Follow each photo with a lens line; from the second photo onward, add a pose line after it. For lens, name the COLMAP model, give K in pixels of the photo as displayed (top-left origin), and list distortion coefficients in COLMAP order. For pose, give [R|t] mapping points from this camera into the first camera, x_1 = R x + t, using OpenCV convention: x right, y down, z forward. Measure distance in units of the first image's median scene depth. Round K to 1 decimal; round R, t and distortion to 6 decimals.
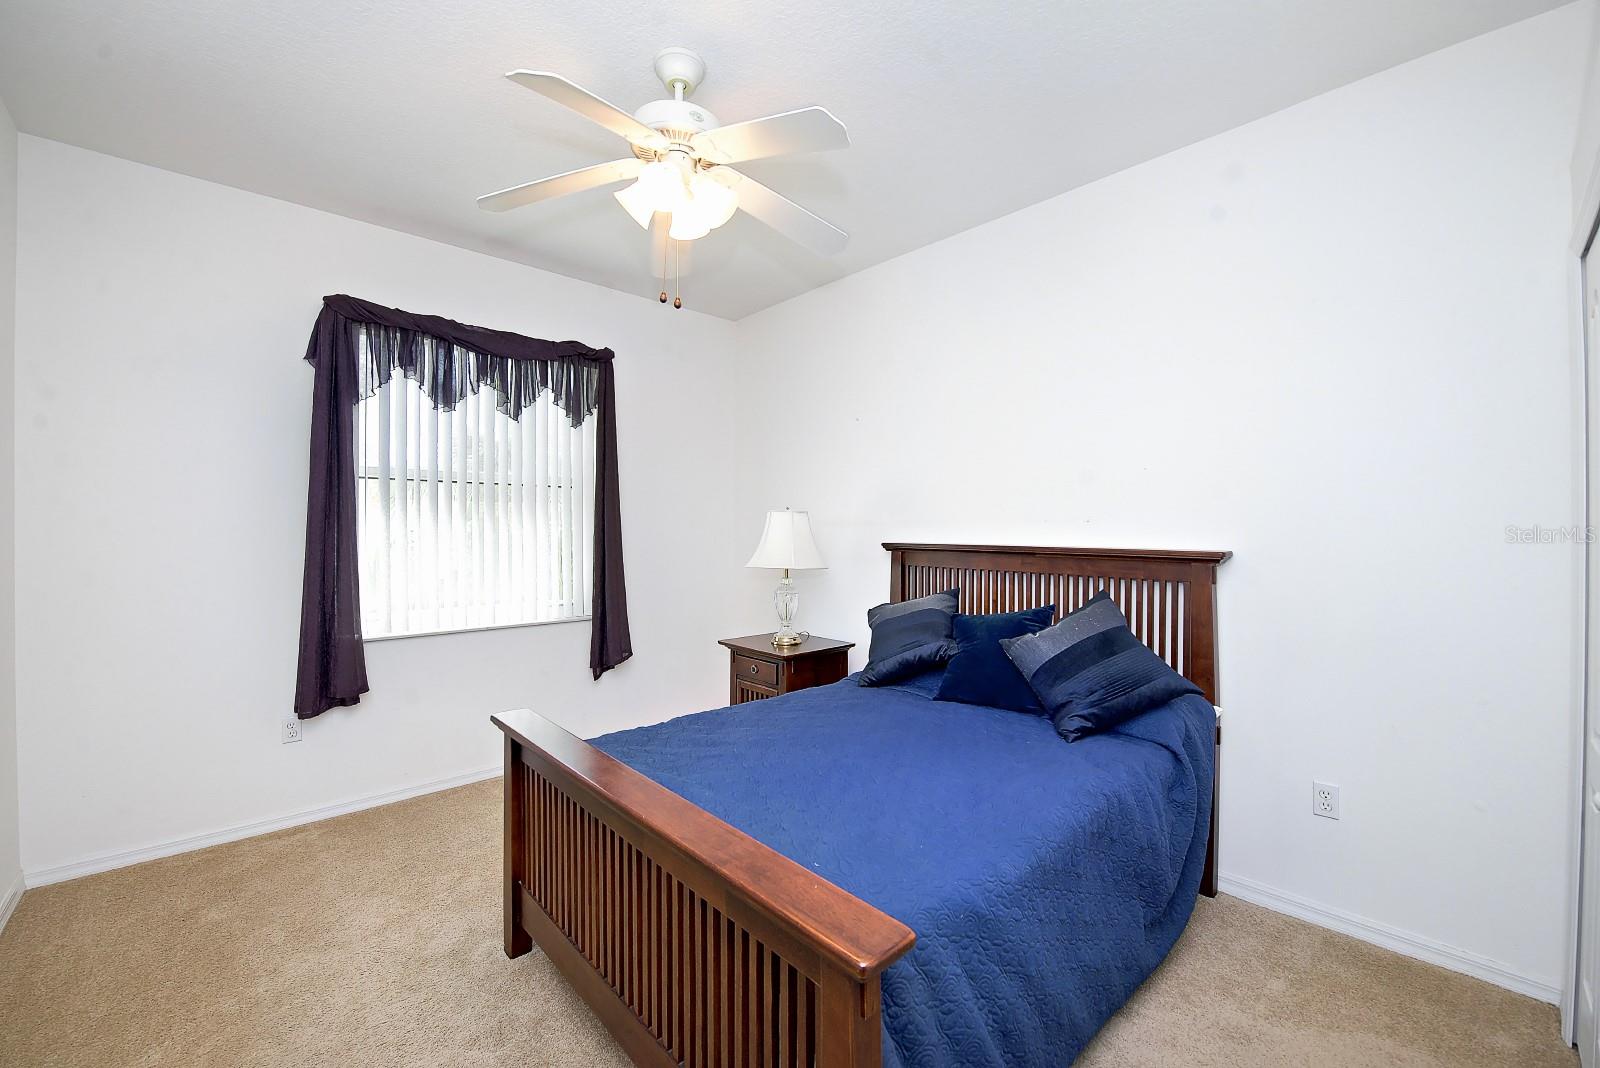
lens RADIAL K [[647.9, 0, 800.0], [0, 647.9, 534.0], [0, 0, 1]] dist [-0.000196, 0.000007]
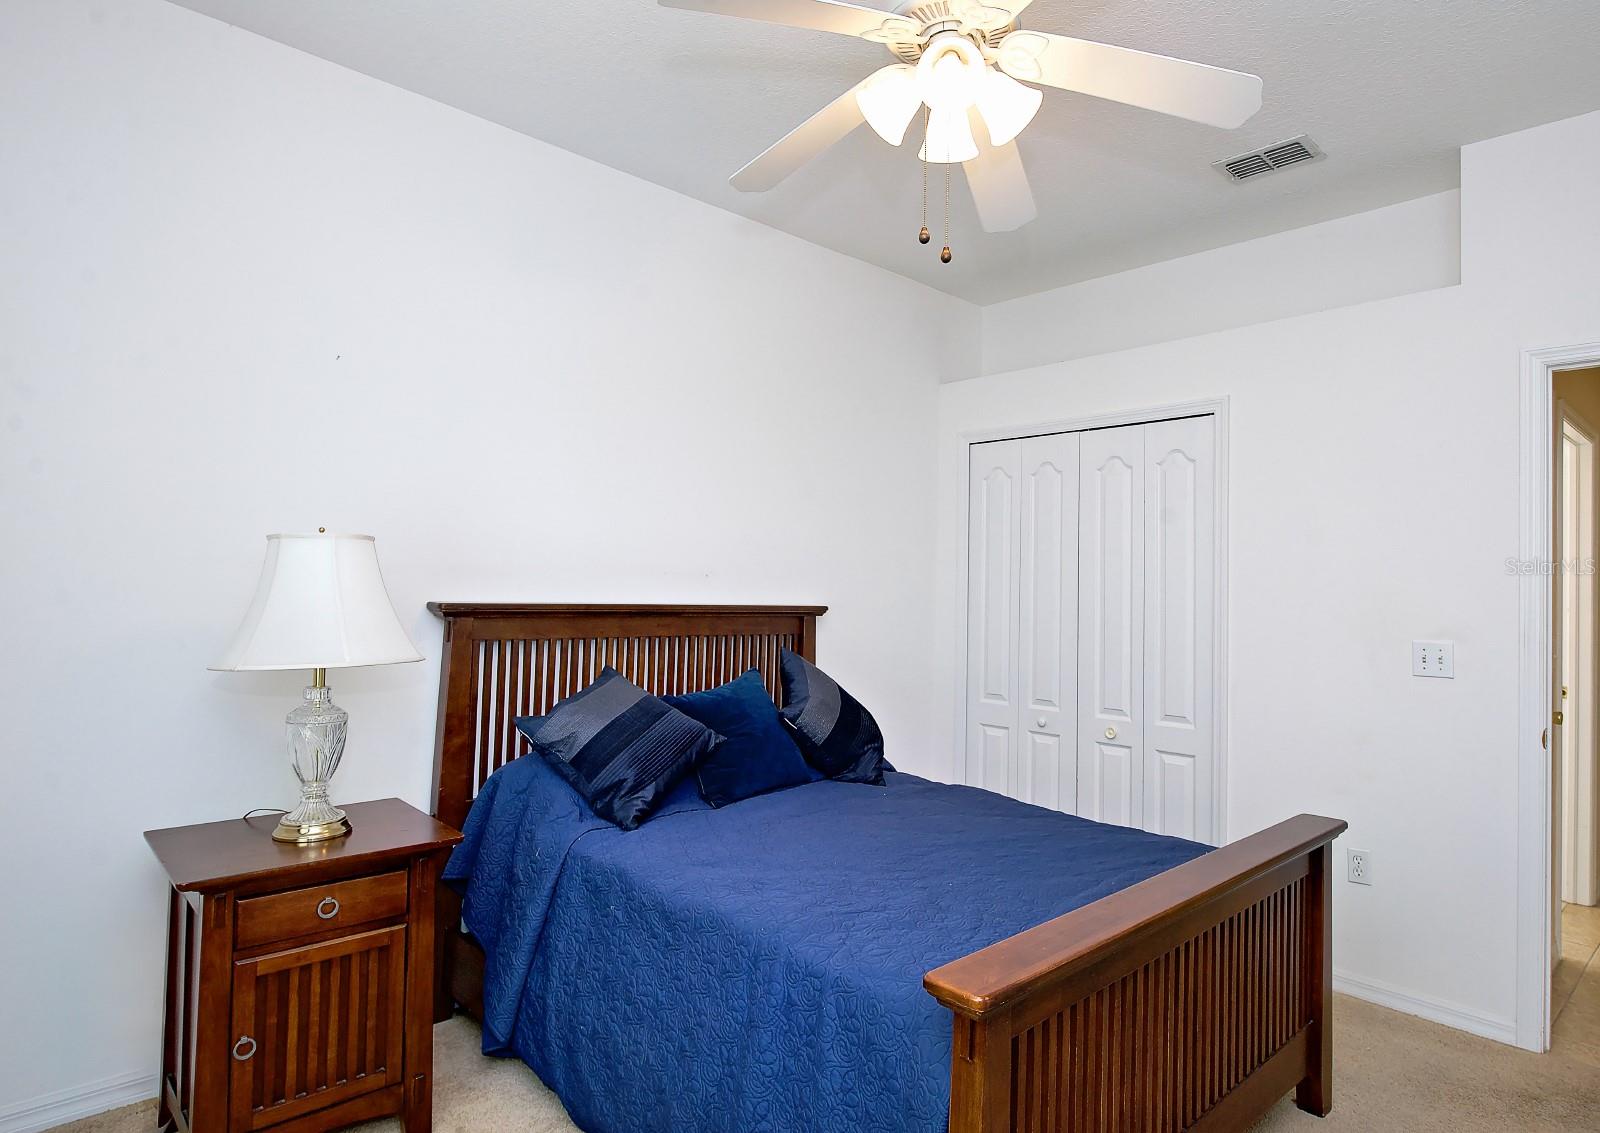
lens RADIAL K [[917.3, 0, 800.0], [0, 917.3, 566.5], [0, 0, 1]] dist [-0.000059, -0.000037]
pose [[0.007307, 0.014479, 0.999868, -0.739272], [-0.011743, 0.999827, -0.014393, -0.012866], [-0.999904, -0.011636, 0.007476, 0.743214]]
